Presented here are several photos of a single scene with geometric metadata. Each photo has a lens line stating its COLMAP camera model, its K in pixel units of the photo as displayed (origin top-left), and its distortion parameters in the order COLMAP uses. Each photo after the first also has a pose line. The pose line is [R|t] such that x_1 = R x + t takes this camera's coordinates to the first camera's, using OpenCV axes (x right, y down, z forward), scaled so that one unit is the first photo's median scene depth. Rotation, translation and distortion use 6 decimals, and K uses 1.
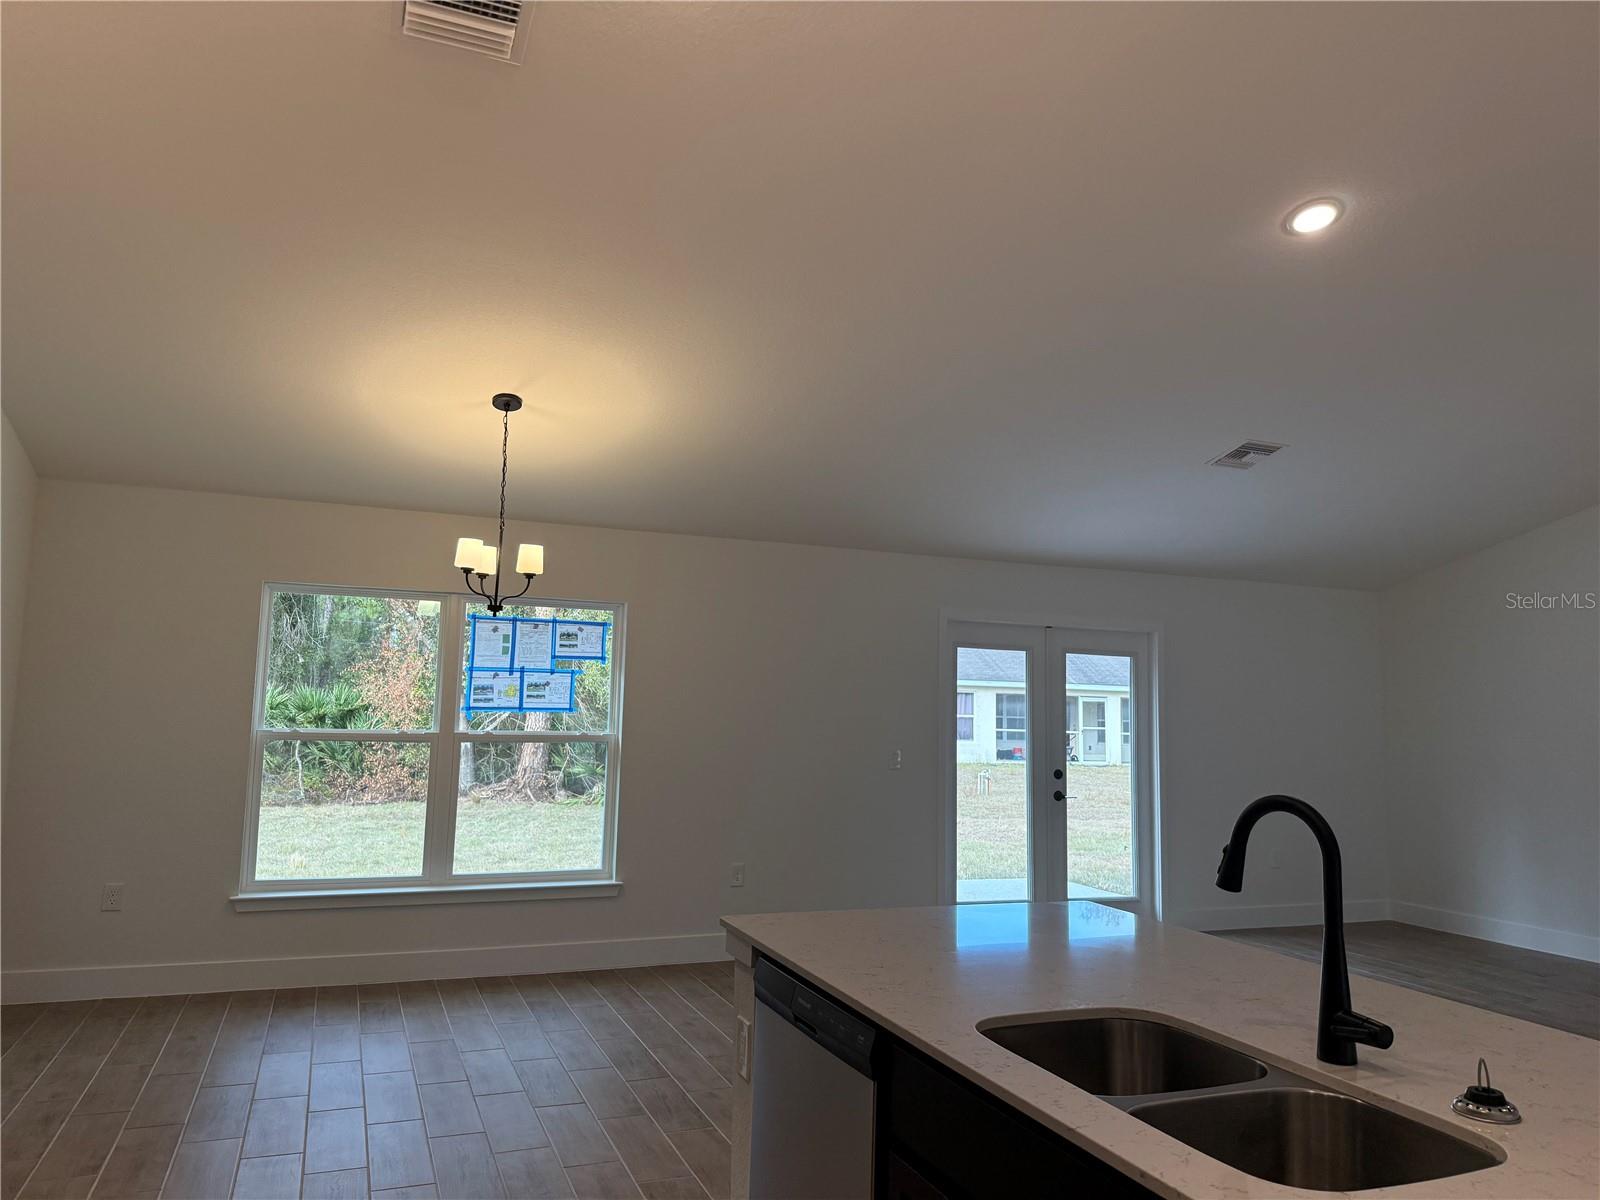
lens RADIAL K [[1126.2, 0, 800.0], [0, 1126.2, 600.0], [0, 0, 1]] dist [0.122671, 0.000262]
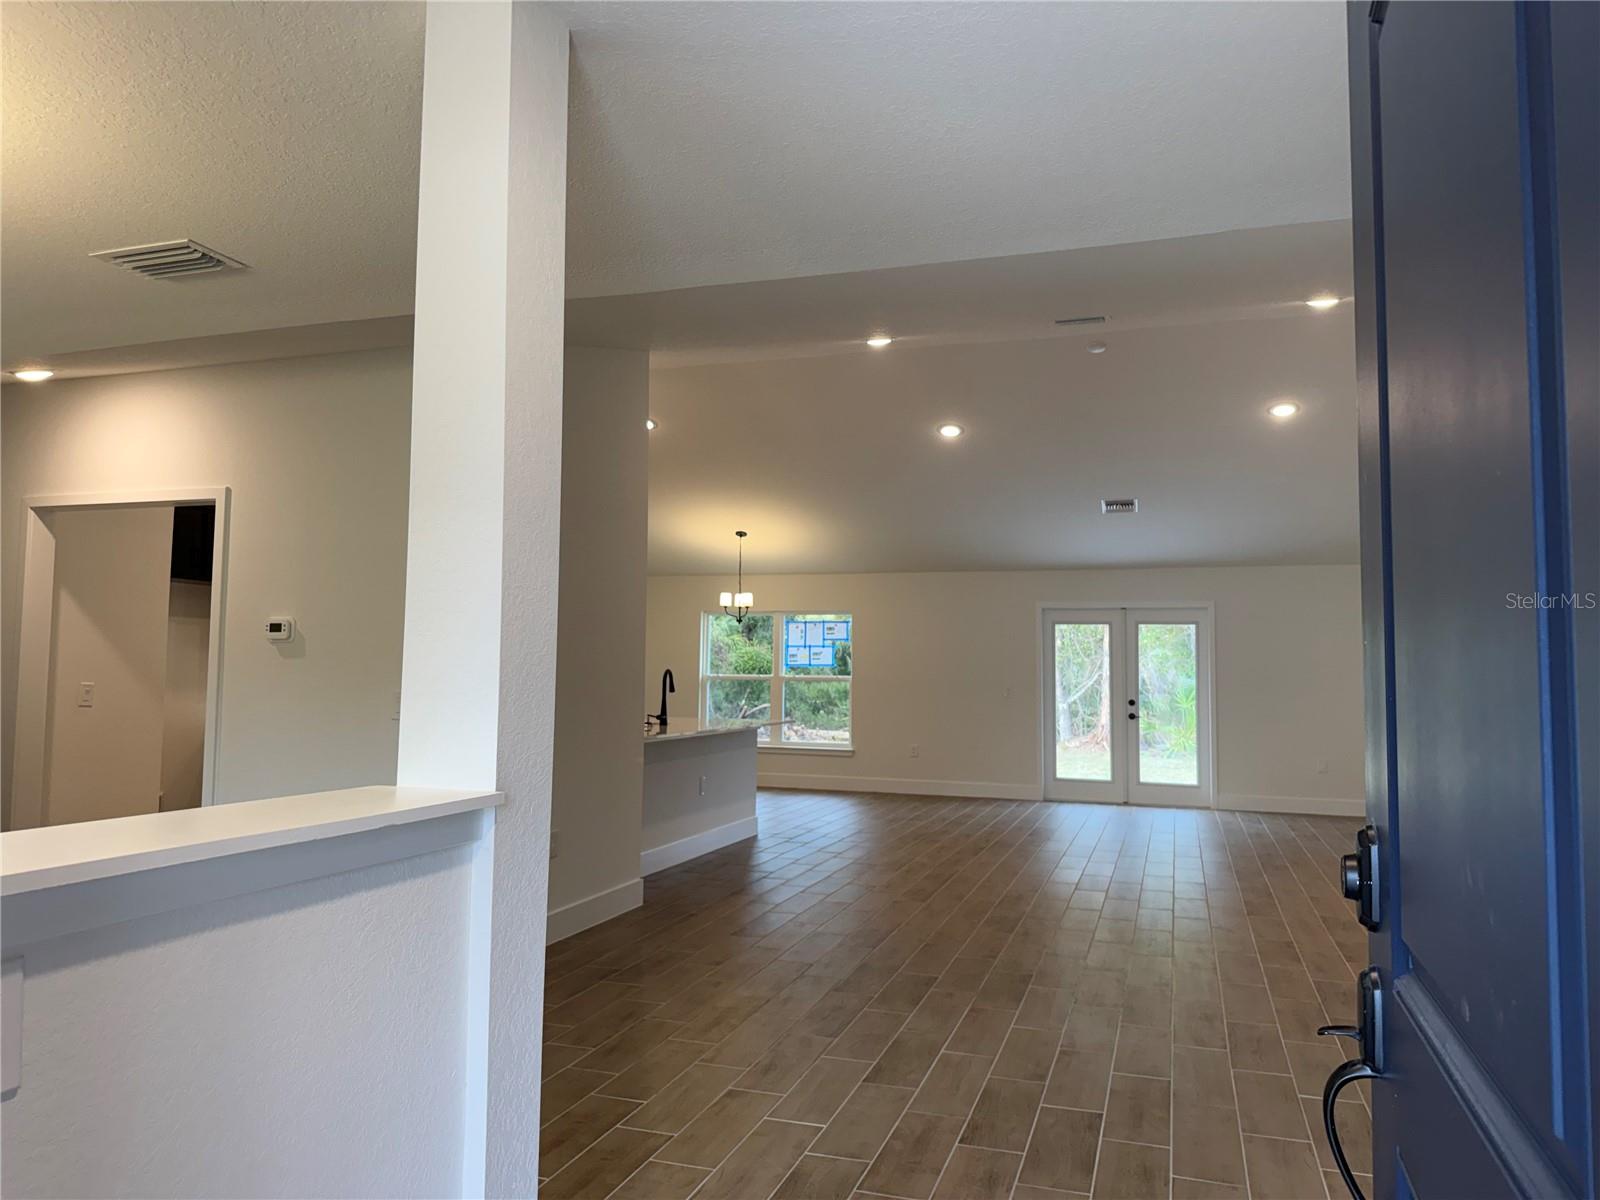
lens RADIAL K [[1126.2, 0, 800.0], [0, 1126.2, 600.0], [0, 0, 1]] dist [0.122671, 0.000262]
pose [[0.755127, -0.059396, -0.652883, 1.071822], [0.068256, 0.997598, -0.011811, 0.000554], [0.652016, -0.035644, 0.757367, -0.557717]]
